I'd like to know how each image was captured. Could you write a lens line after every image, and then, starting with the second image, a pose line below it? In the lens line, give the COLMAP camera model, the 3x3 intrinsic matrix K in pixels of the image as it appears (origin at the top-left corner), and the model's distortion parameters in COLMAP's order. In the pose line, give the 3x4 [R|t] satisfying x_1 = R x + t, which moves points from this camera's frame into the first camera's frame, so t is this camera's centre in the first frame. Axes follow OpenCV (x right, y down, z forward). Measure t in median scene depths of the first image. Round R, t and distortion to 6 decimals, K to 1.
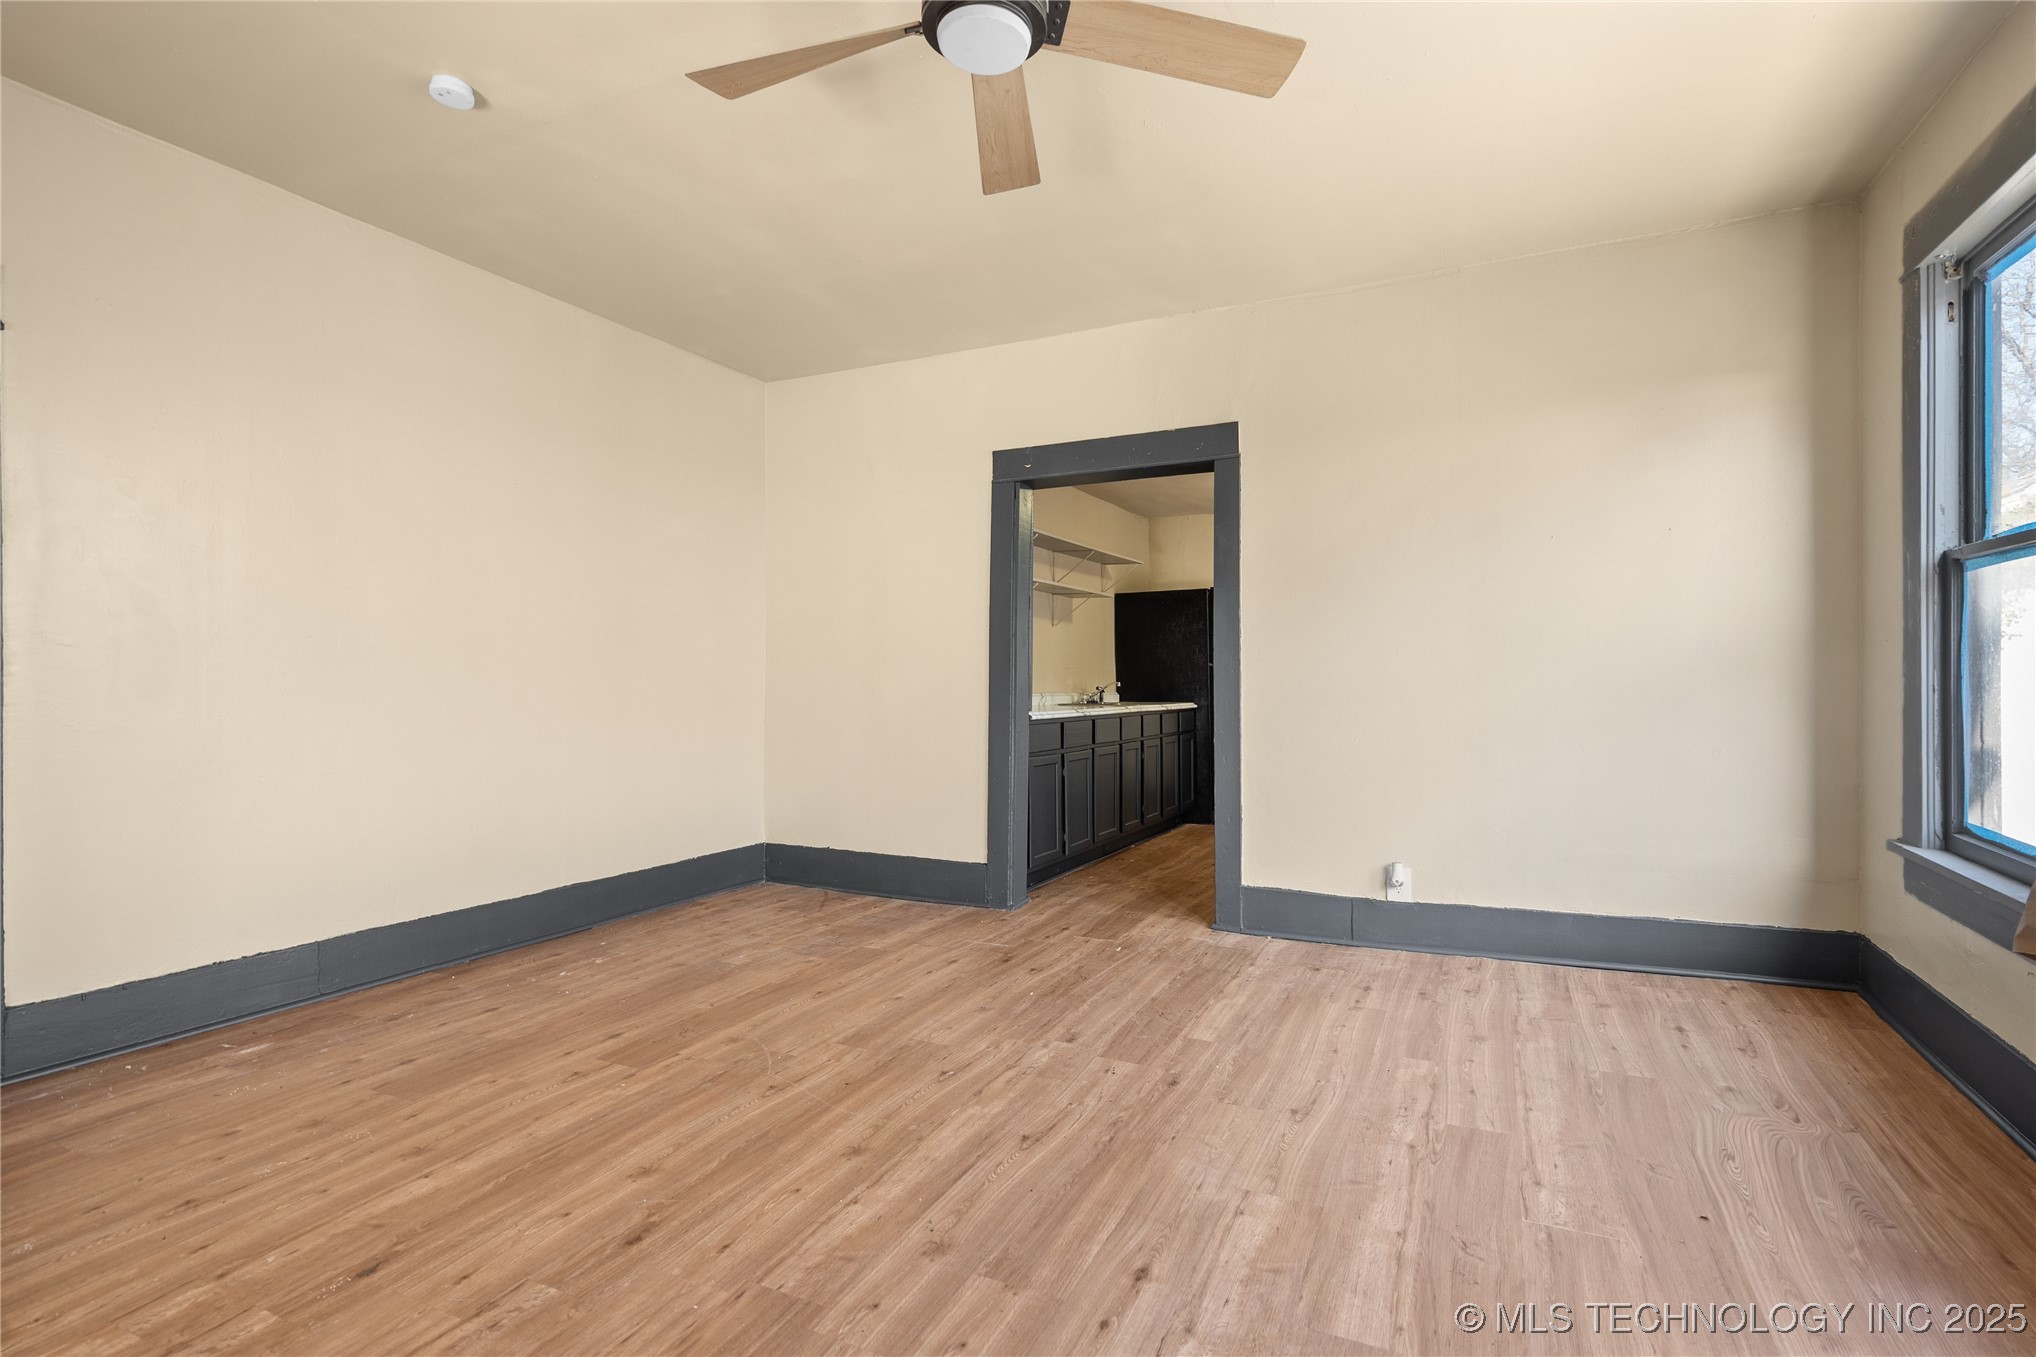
lens RADIAL K [[962.8, 0, 1019.8], [0, 962.8, 672.1], [0, 0, 1]] dist [0.000574, 0.000623]
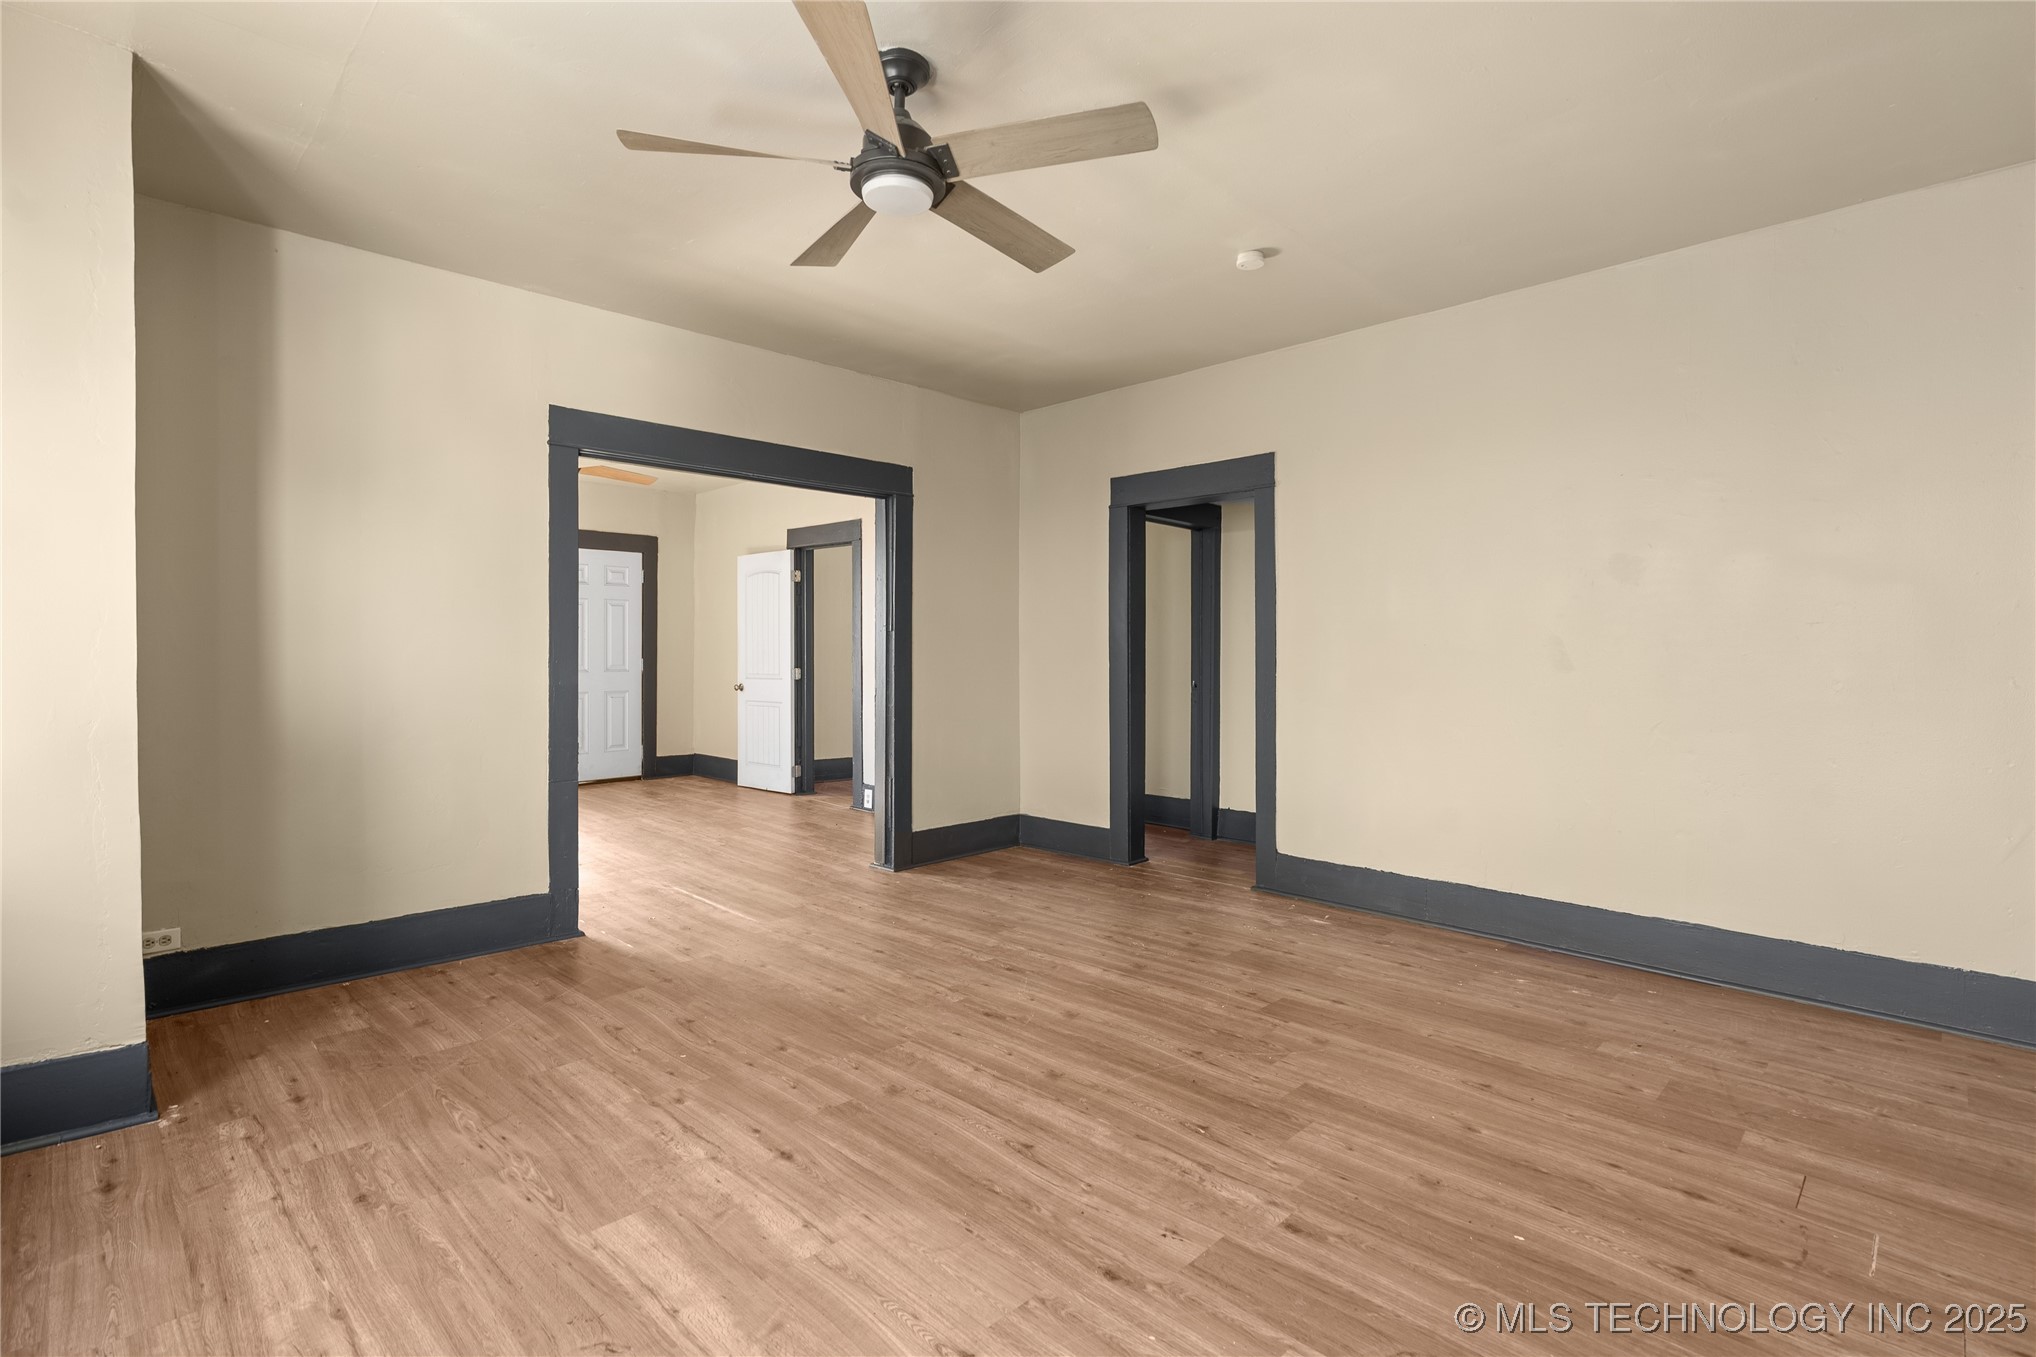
lens RADIAL K [[962.8, 0, 1019.8], [0, 962.8, 672.1], [0, 0, 1]] dist [0.000574, 0.000623]
pose [[-0.327514, 0.009204, -0.944802, 0.854660], [-0.002199, 0.999942, 0.010504, -0.004100], [0.944844, 0.005518, -0.327475, 1.213462]]
